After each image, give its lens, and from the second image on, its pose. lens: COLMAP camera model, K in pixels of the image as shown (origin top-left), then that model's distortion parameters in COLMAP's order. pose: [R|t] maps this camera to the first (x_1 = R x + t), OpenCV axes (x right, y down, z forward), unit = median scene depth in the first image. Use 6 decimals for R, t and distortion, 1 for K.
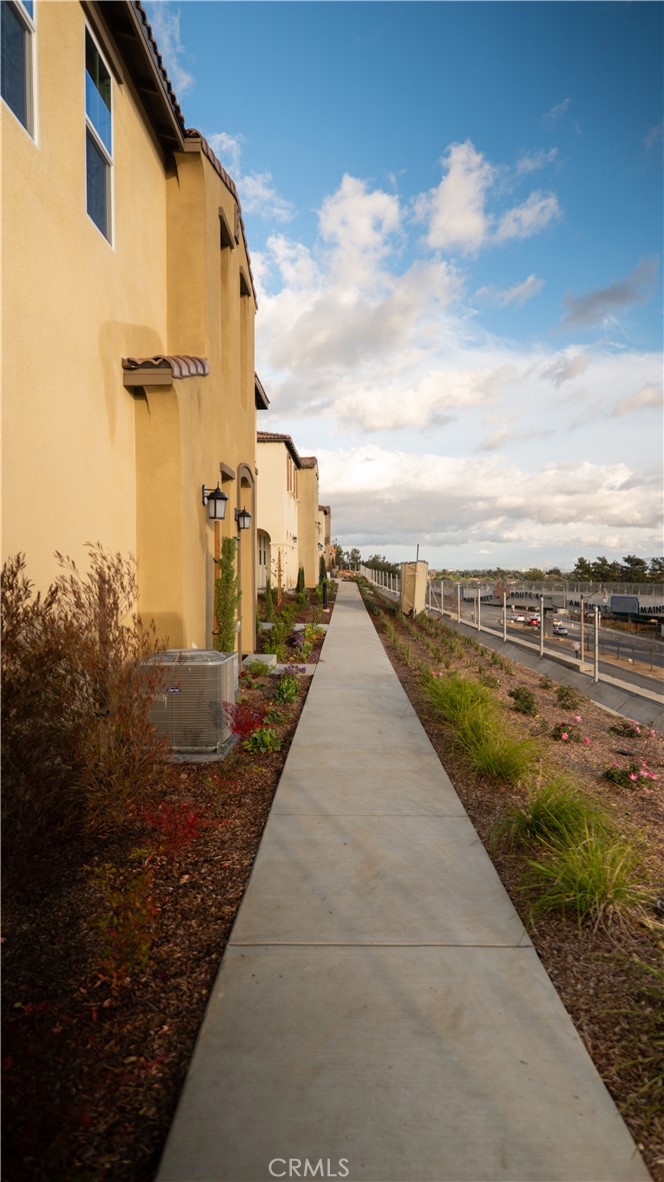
lens RADIAL K [[620.3, 0, 345.1], [0, 620.3, 588.7], [0, 0, 1]] dist [-0.015805, 0.011391]
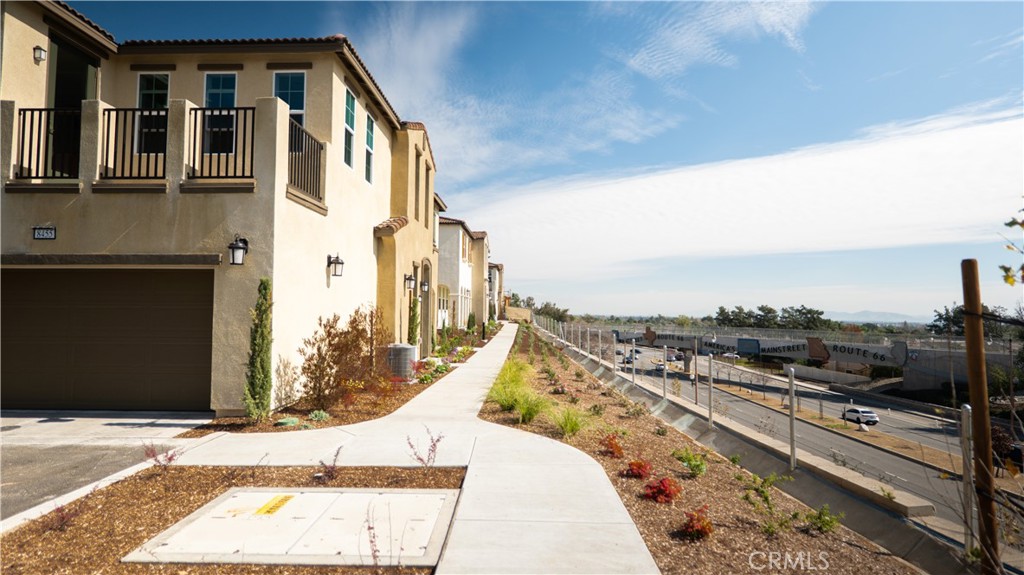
lens RADIAL K [[546.2, 0, 519.3], [0, 546.2, 288.7], [0, 0, 1]] dist [-0.012406, -0.000016]
pose [[0.999857, 0.010716, -0.013095, 0.037310], [-0.011707, 0.996879, -0.078073, 0.006427], [0.012218, 0.078216, 0.996862, -0.169764]]
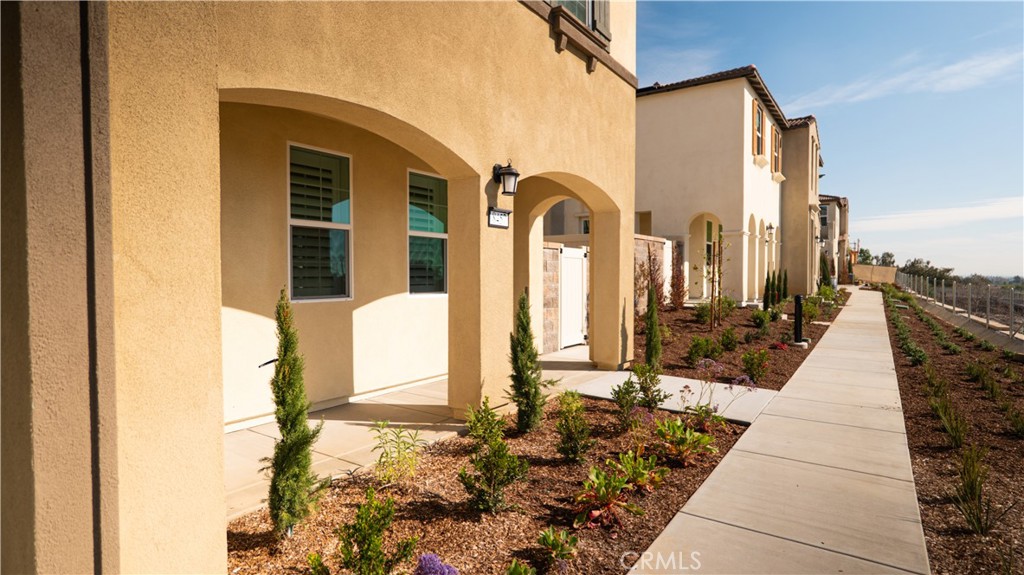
lens RADIAL K [[537.4, 0, 512.6], [0, 537.4, 289.3], [0, 0, 1]] dist [-0.015805, 0.011391]
pose [[0.827418, 0.019296, -0.561255, 0.013138], [-0.021771, 0.999760, 0.002277, -0.005384], [0.561164, 0.010335, 0.827640, 0.251491]]
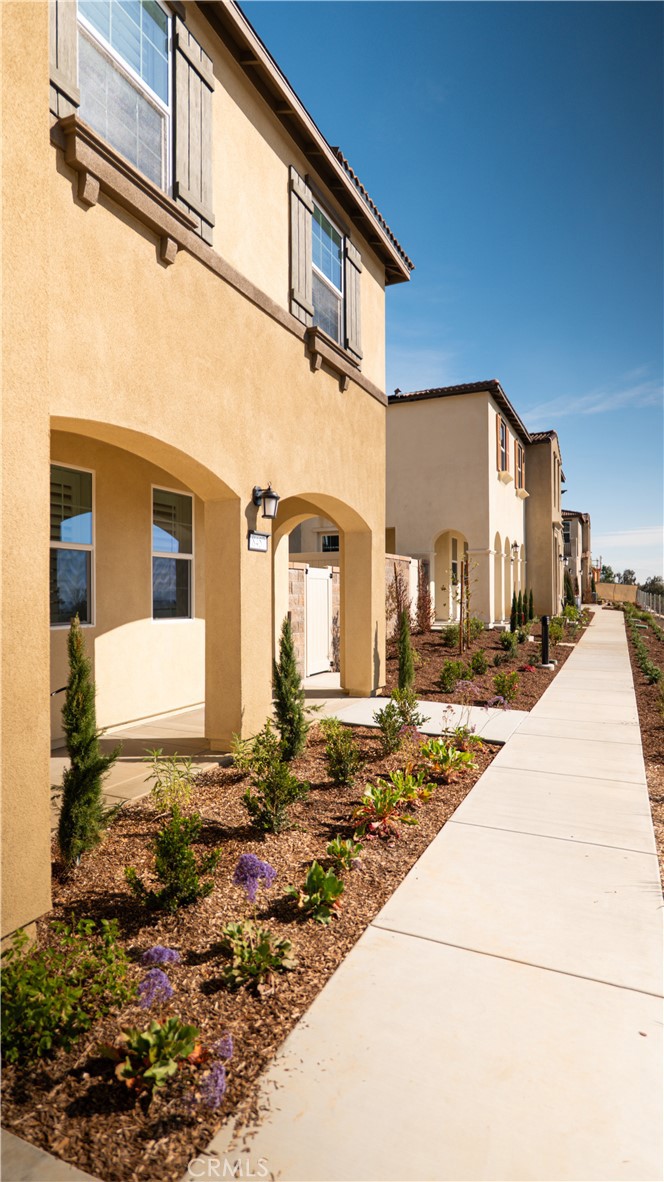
lens RADIAL K [[618.8, 0, 332.0], [0, 618.8, 591.0], [0, 0, 1]] dist [-0.012996, 0.001706]
pose [[0.907121, -0.001137, -0.420869, 0.014407], [-0.014024, 0.999359, -0.032926, -0.005922], [0.420637, 0.035770, 0.906523, 0.231866]]
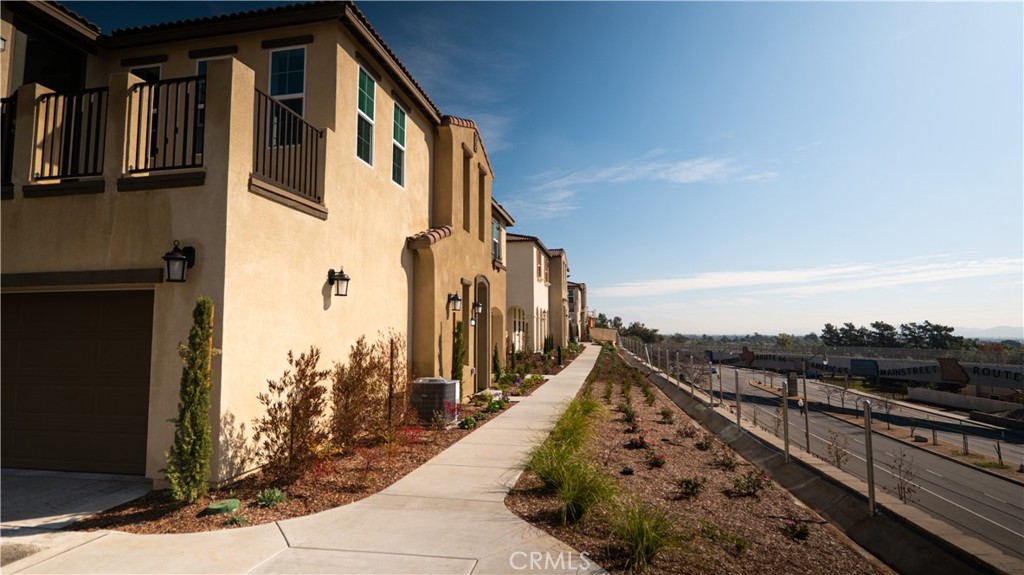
lens RADIAL K [[537.4, 0, 512.6], [0, 537.4, 289.3], [0, 0, 1]] dist [-0.015805, 0.011391]
pose [[0.982672, -0.015705, -0.184689, 0.046776], [-0.005658, 0.993399, -0.114575, 0.001614], [0.185269, 0.113634, 0.976096, -0.100610]]
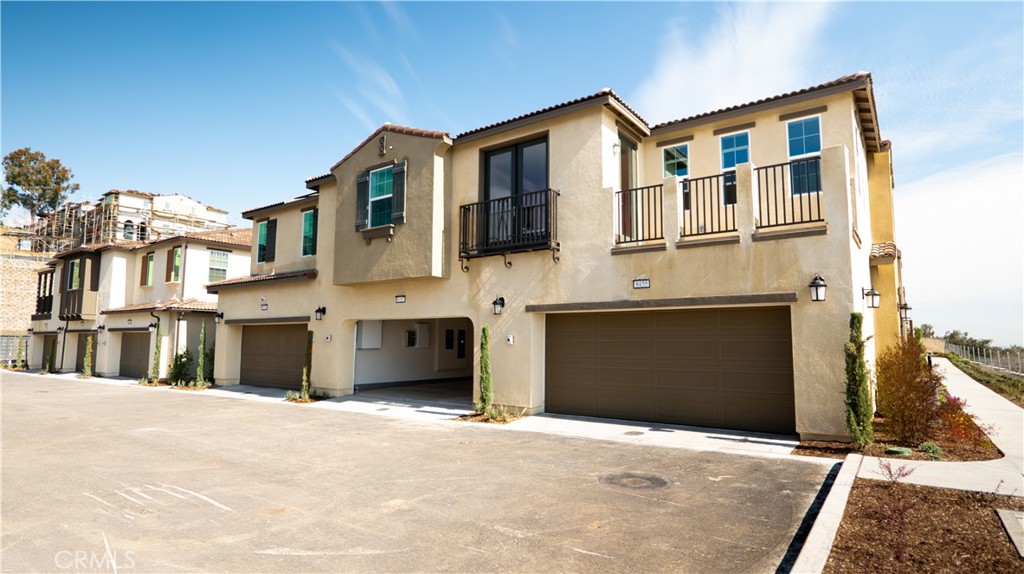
lens RADIAL K [[546.4, 0, 509.0], [0, 546.4, 289.0], [0, 0, 1]] dist [-0.005405, 0.000153]
pose [[0.808334, -0.047100, -0.586837, -0.036381], [-0.029909, 0.992222, -0.120834, 0.008710], [0.587964, 0.115226, 0.800638, -0.220211]]
